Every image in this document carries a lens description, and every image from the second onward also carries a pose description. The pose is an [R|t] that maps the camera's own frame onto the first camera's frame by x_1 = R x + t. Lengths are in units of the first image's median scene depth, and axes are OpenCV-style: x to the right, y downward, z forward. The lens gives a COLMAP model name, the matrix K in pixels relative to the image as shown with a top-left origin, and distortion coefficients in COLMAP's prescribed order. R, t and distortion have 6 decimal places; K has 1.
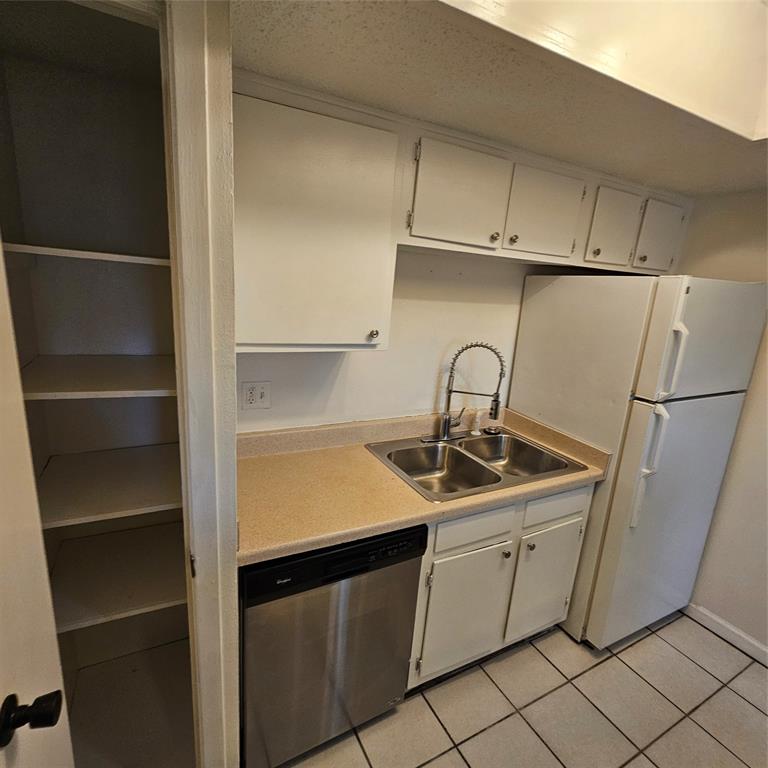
lens RADIAL K [[419.6, 0, 383.2], [0, 419.6, 380.9], [0, 0, 1]] dist [-0.001784, -0.000994]
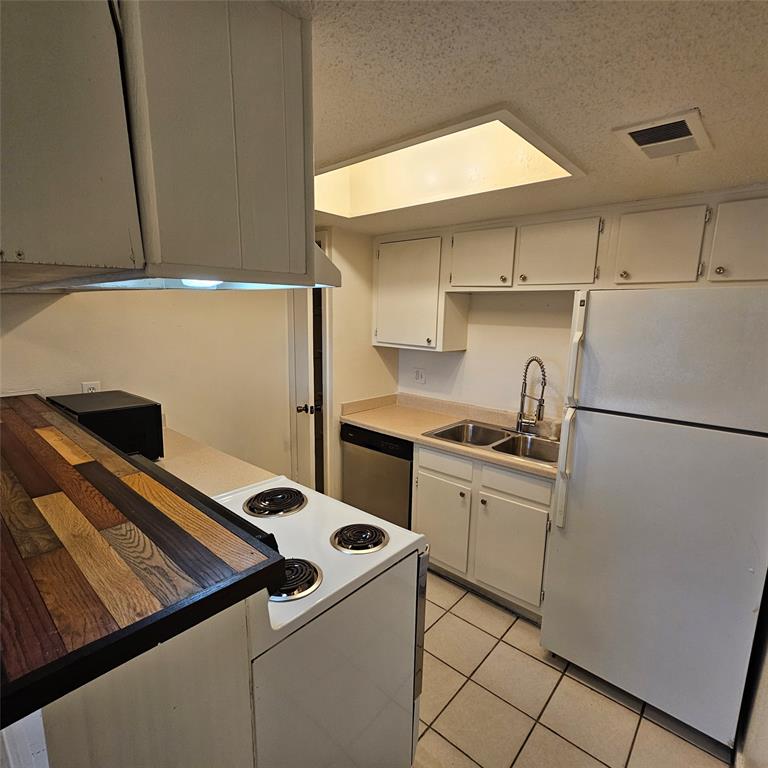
lens RADIAL K [[425.0, 0, 385.1], [0, 425.0, 388.0], [0, 0, 1]] dist [-0.004529, -0.001503]
pose [[0.359723, 0.108347, -0.926747, 1.235575], [-0.213854, 0.976369, 0.031140, 0.055523], [0.908221, 0.186987, 0.374393, 0.117879]]
